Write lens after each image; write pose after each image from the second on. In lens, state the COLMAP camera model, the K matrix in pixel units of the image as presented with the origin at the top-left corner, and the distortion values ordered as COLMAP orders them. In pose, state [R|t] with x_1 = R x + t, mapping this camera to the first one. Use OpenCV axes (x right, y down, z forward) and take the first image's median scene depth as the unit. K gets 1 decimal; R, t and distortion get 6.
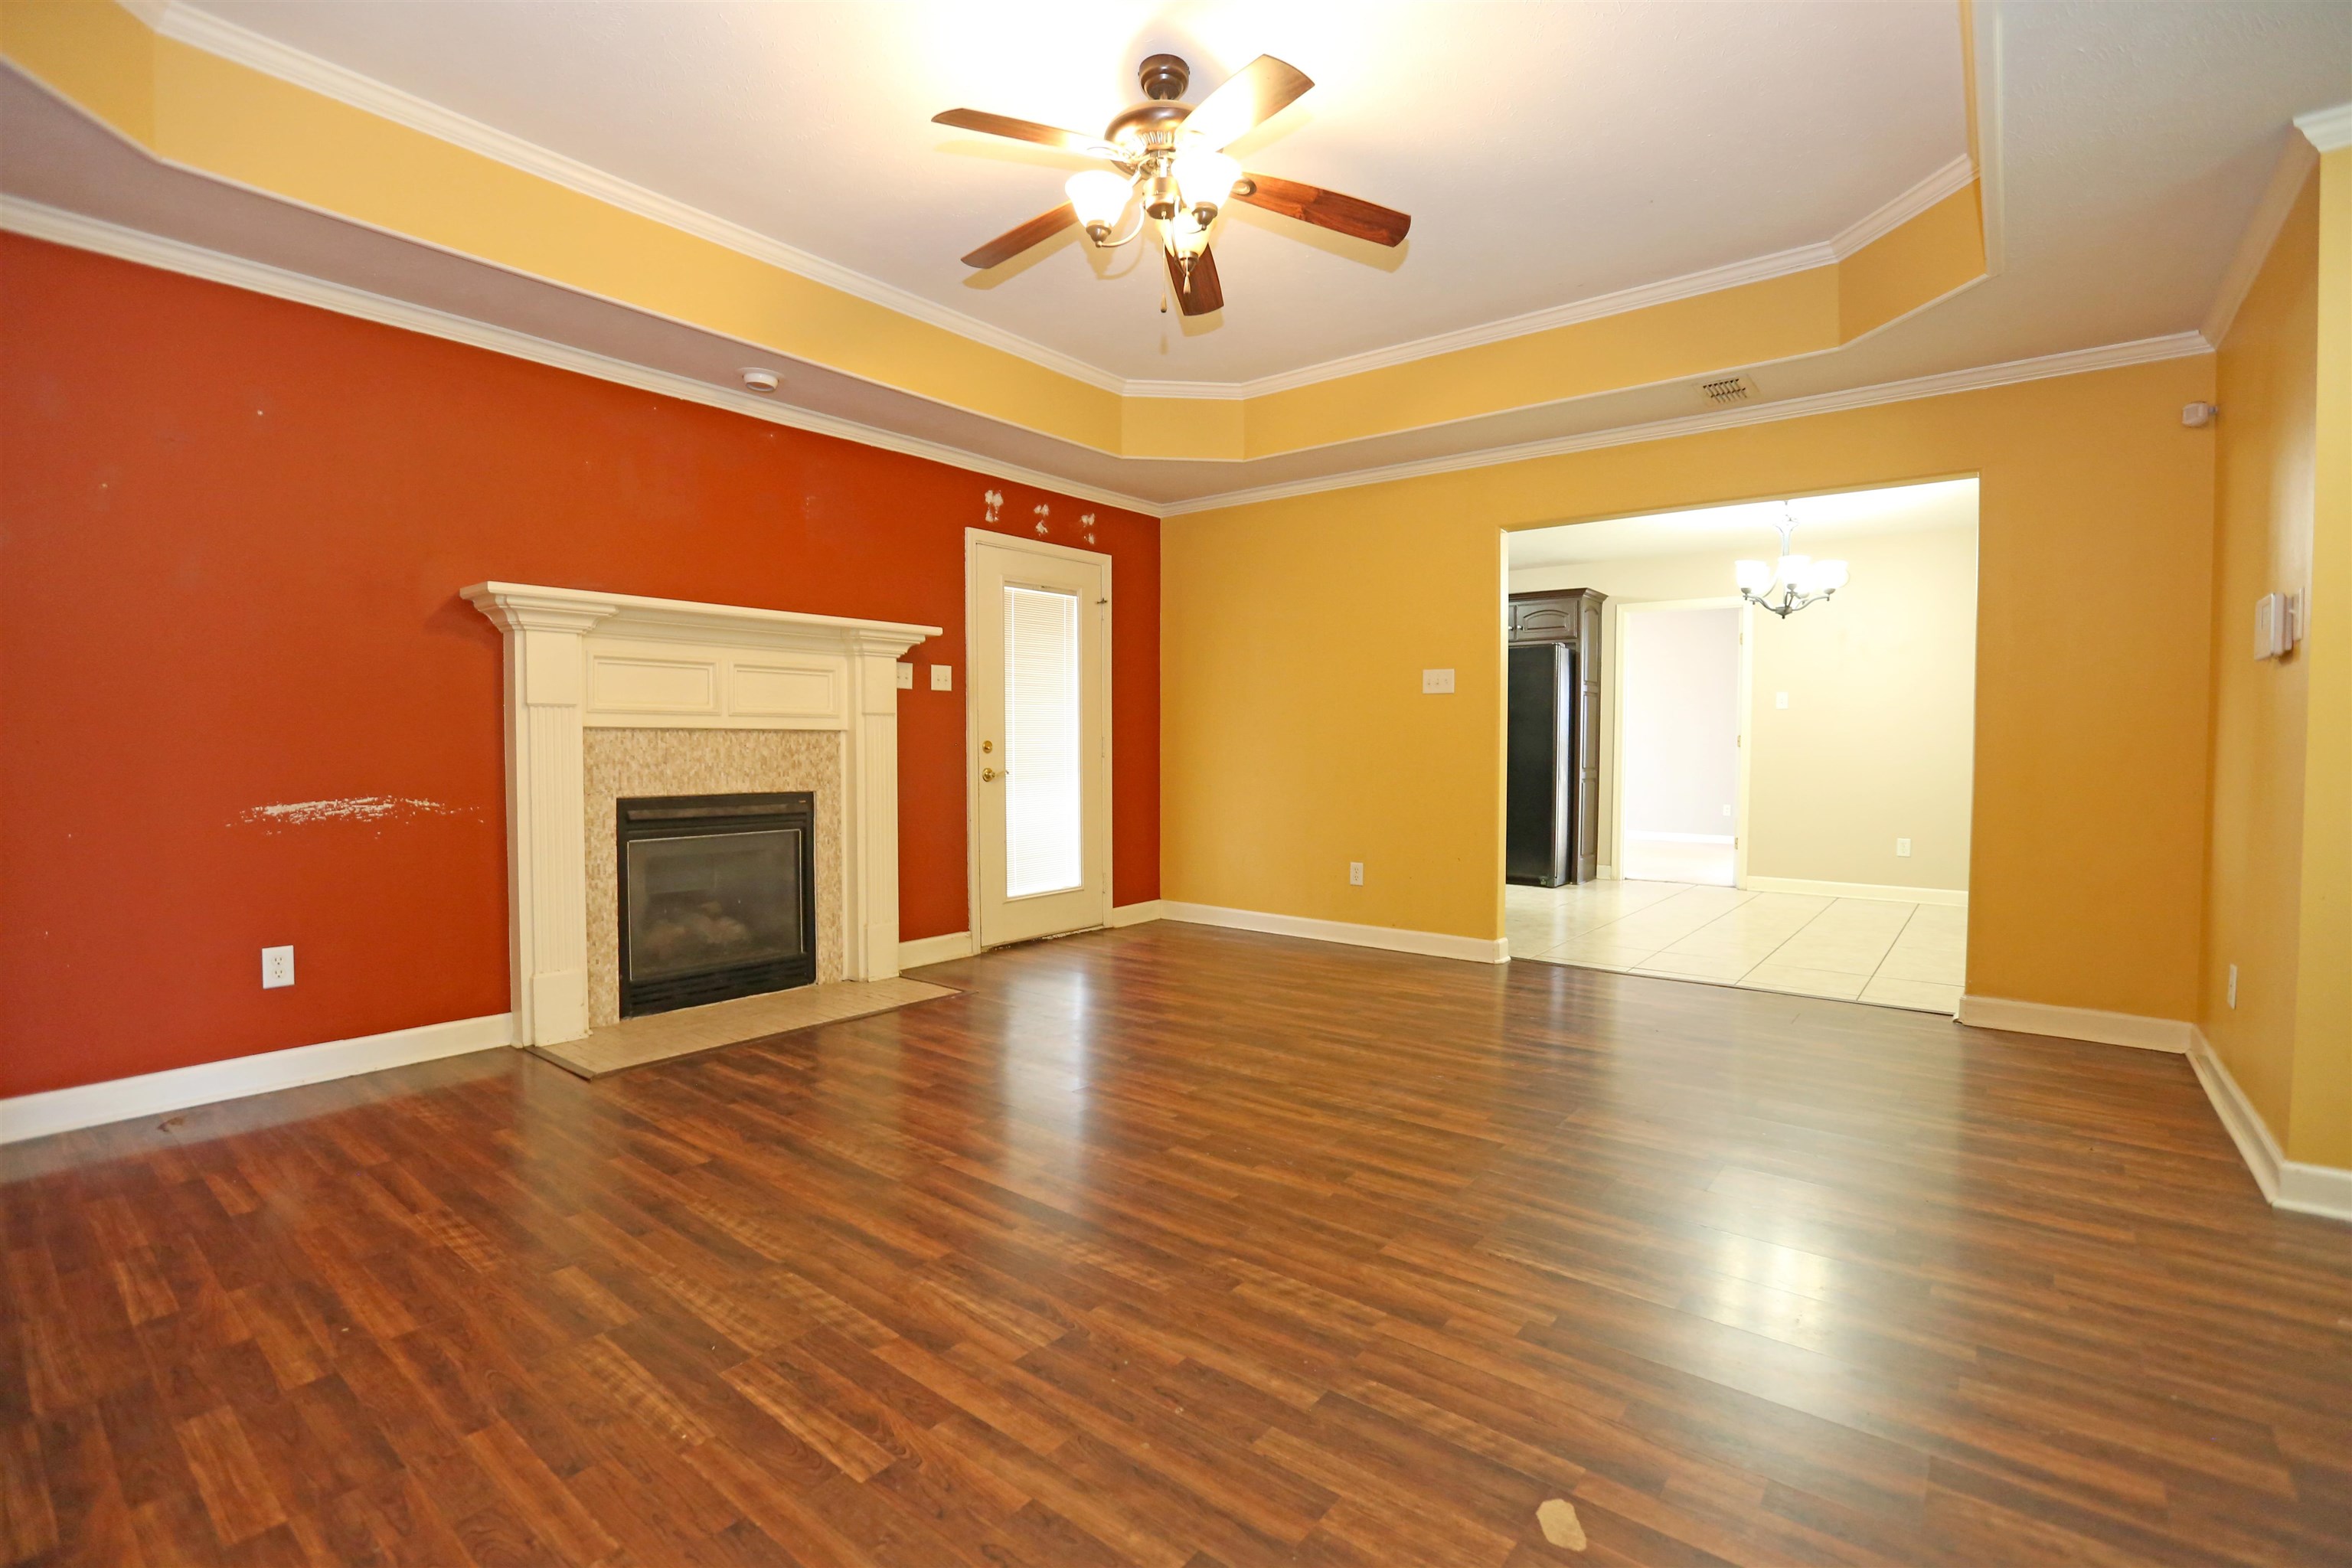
lens RADIAL K [[1071.1, 0, 1169.2], [0, 1071.1, 776.4], [0, 0, 1]] dist [-0.053660, 0.018396]
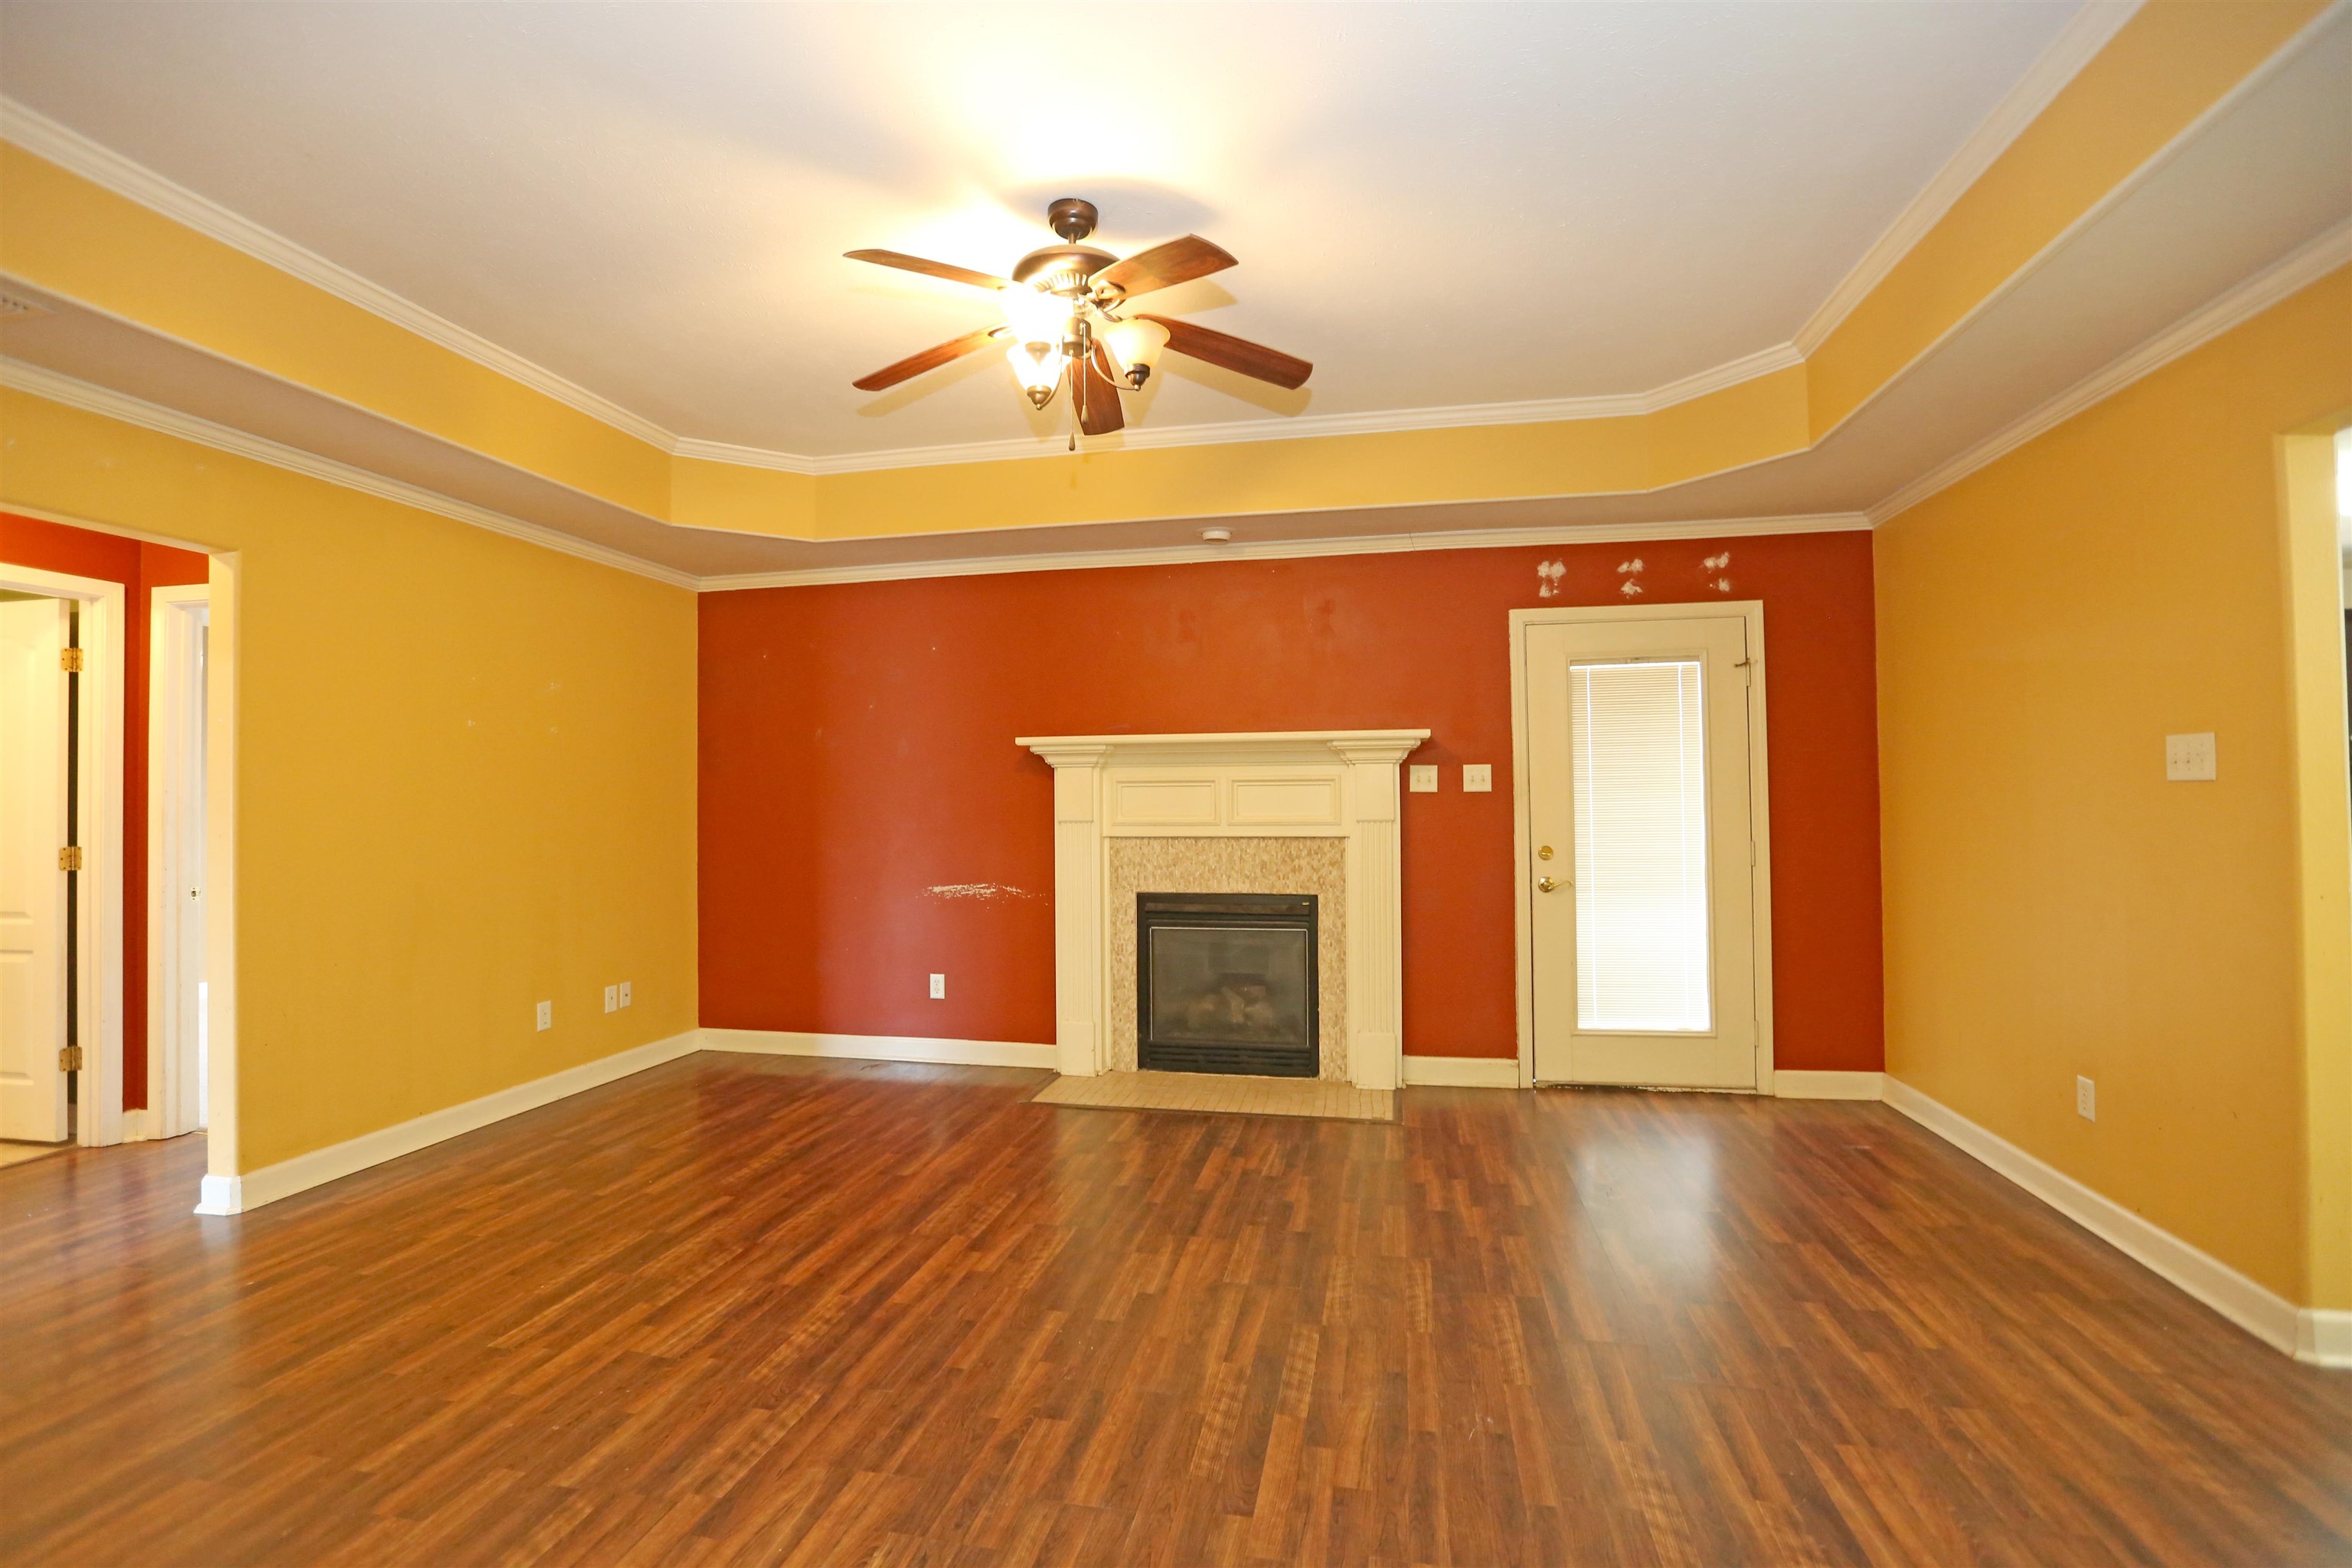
lens RADIAL K [[1066.1, 0, 1166.7], [0, 1066.1, 778.6], [0, 0, 1]] dist [-0.064071, 0.023704]
pose [[0.452616, -0.024428, -0.891371, 0.703250], [-0.018736, 0.999143, -0.036895, -0.076850], [0.891509, 0.033400, 0.451771, 0.501373]]
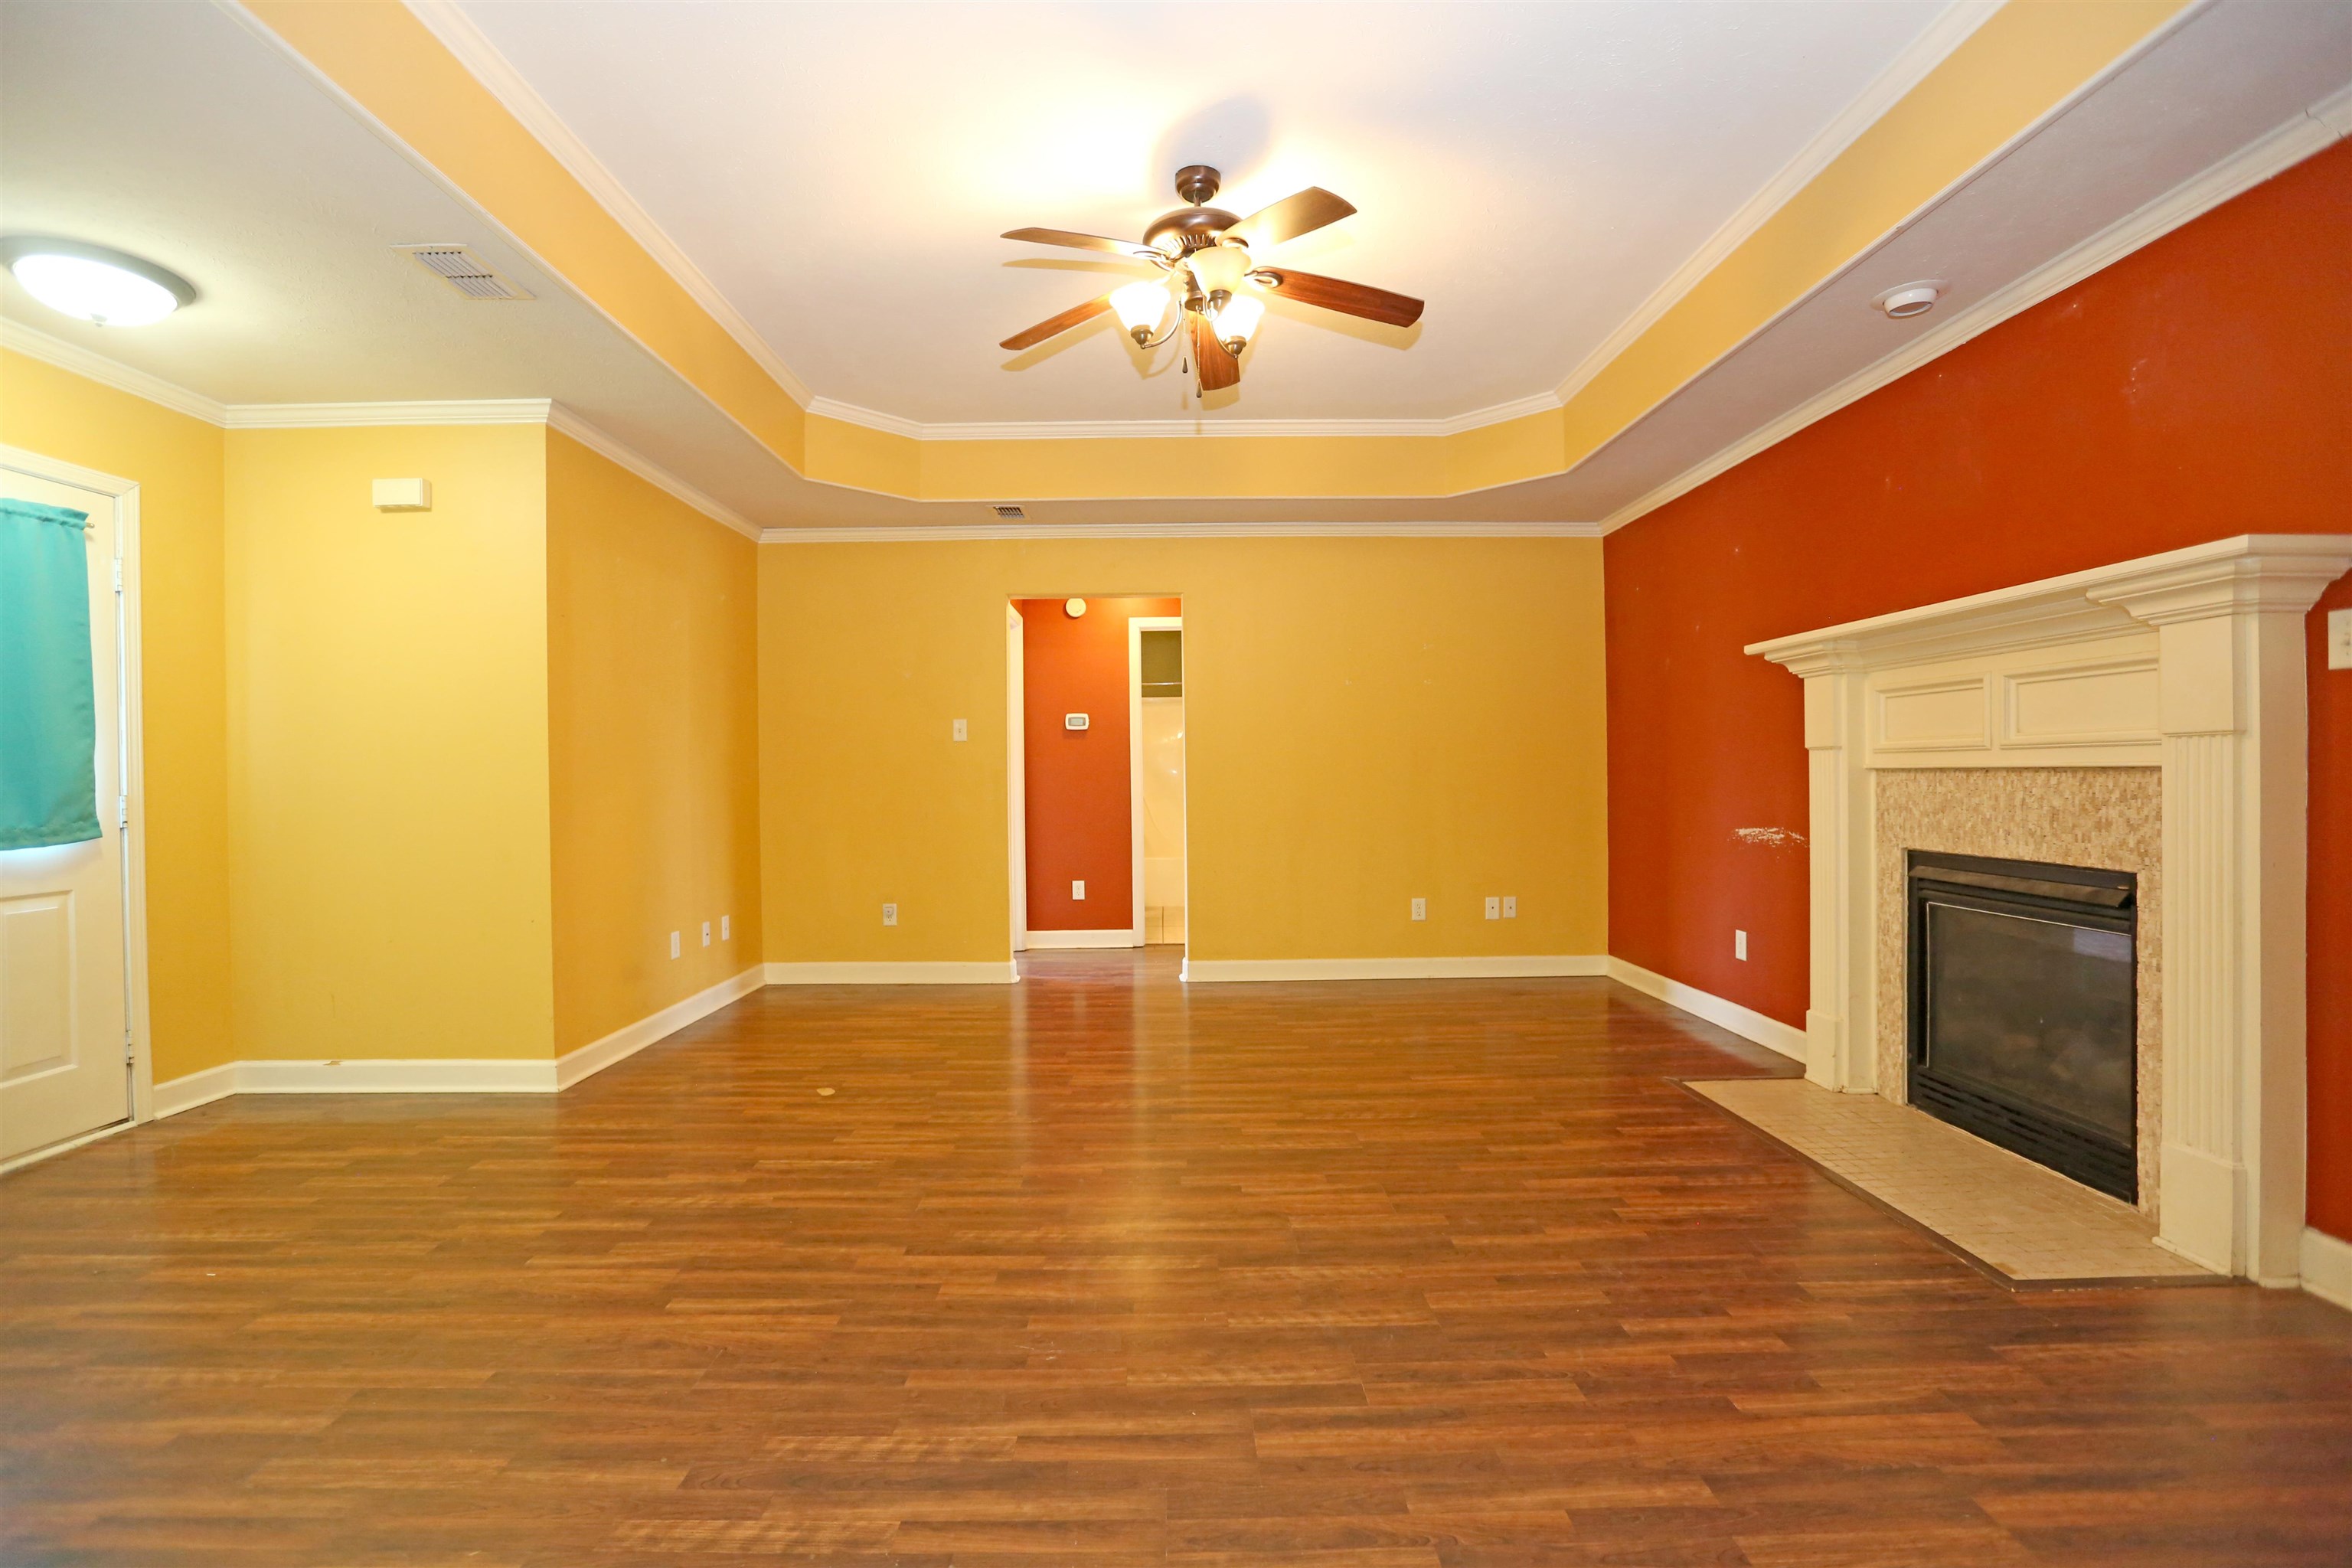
lens RADIAL K [[1071.1, 0, 1169.2], [0, 1071.1, 776.4], [0, 0, 1]] dist [-0.053660, 0.018396]
pose [[-0.773571, 0.006648, -0.633675, 0.552611], [-0.010932, 0.999656, 0.023833, -0.059433], [0.633615, 0.025364, -0.773233, 1.425670]]
